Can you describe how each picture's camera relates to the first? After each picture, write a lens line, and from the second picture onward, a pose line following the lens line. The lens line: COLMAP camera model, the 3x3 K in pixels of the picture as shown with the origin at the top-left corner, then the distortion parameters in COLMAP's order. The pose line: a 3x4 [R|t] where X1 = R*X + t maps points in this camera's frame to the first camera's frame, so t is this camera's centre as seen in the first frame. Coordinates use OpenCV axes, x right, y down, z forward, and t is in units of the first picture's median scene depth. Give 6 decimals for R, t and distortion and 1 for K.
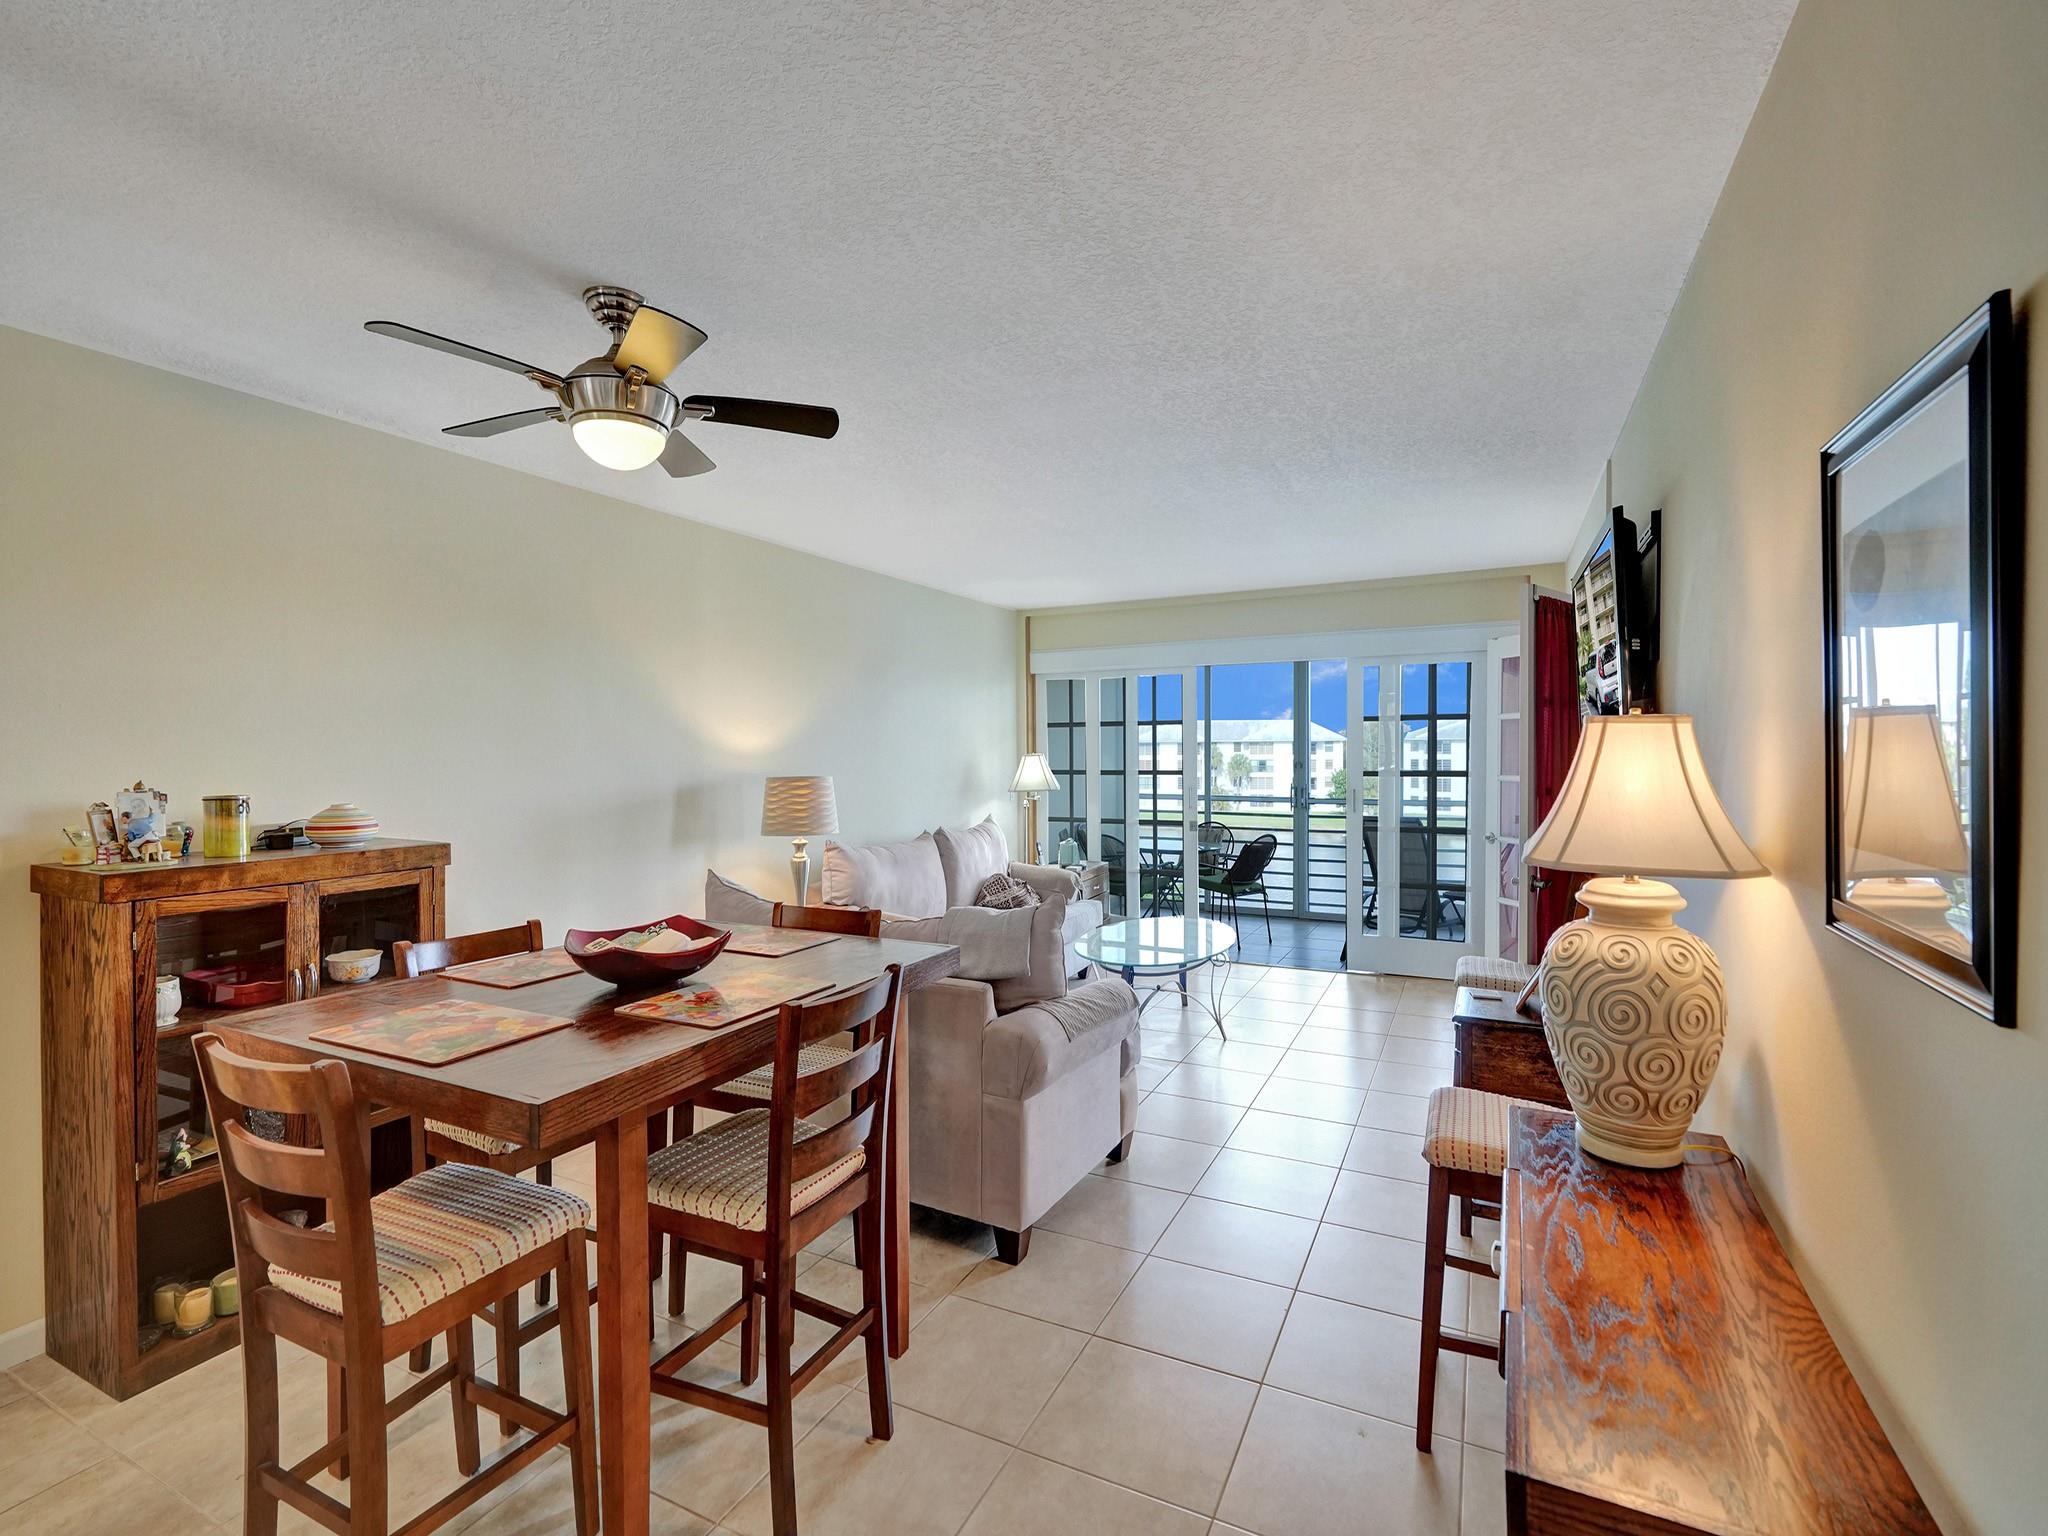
lens RADIAL K [[934.0, 0, 1023.4], [0, 934.0, 764.0], [0, 0, 1]] dist [-0.004728, 0.001970]
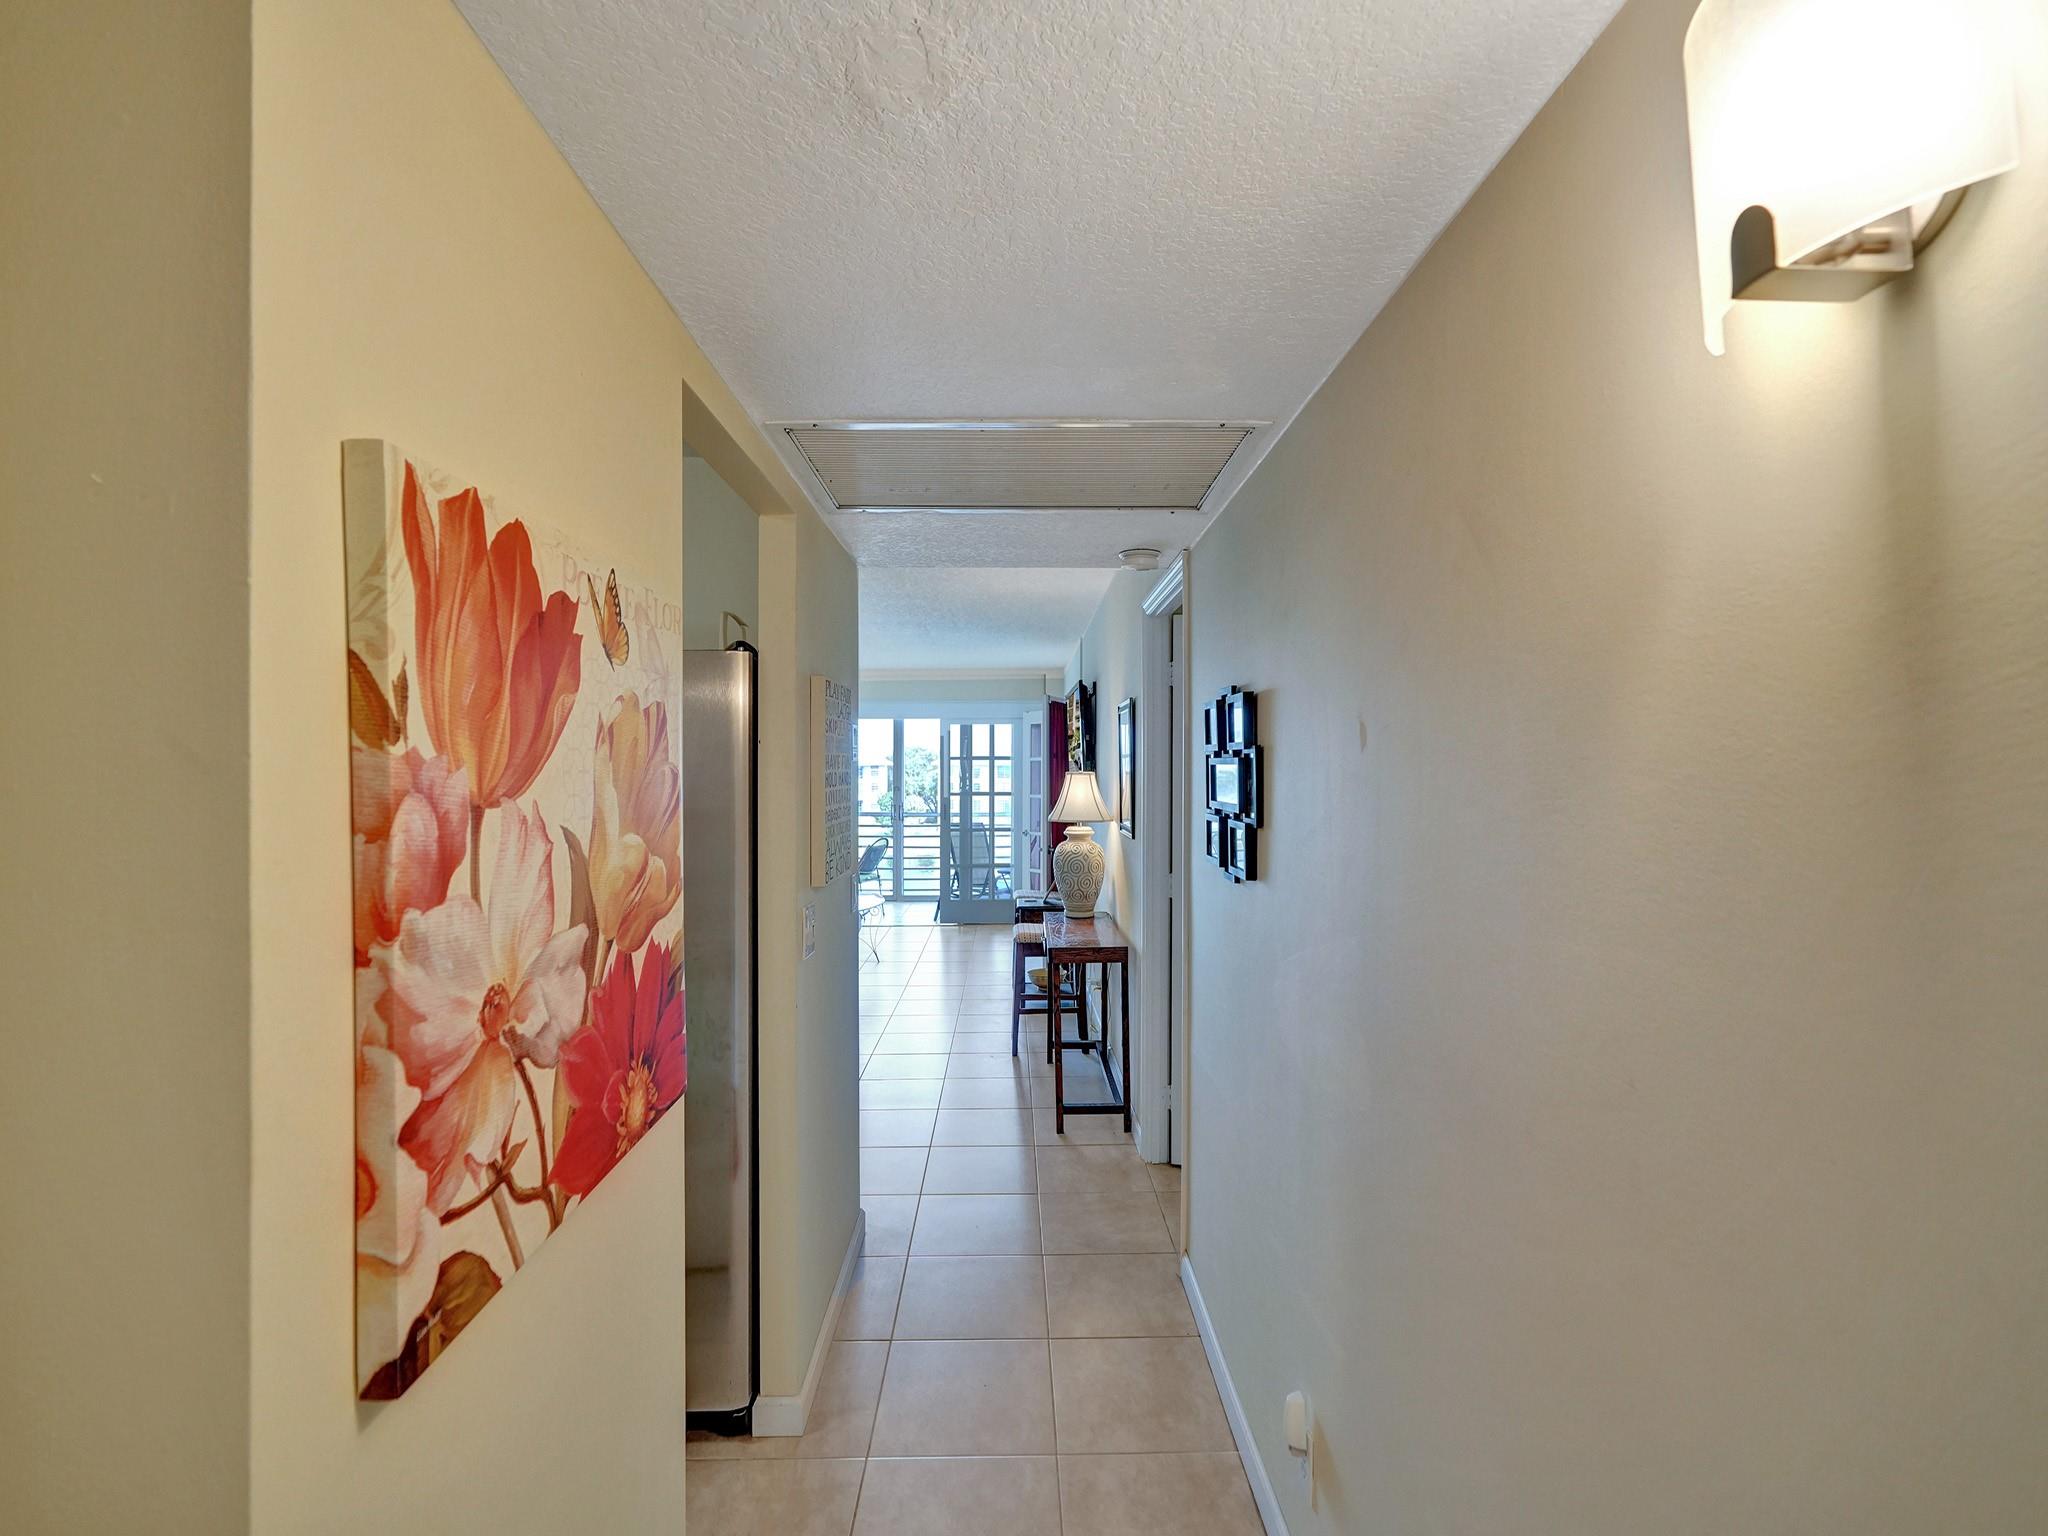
lens RADIAL K [[934.0, 0, 1039.2], [0, 934.0, 771.4], [0, 0, 1]] dist [-0.004728, 0.001970]
pose [[0.879562, 0.004947, 0.475759, -0.419138], [0.003096, 0.999865, -0.016119, -0.003324], [-0.475774, 0.015651, 0.879428, -0.740792]]
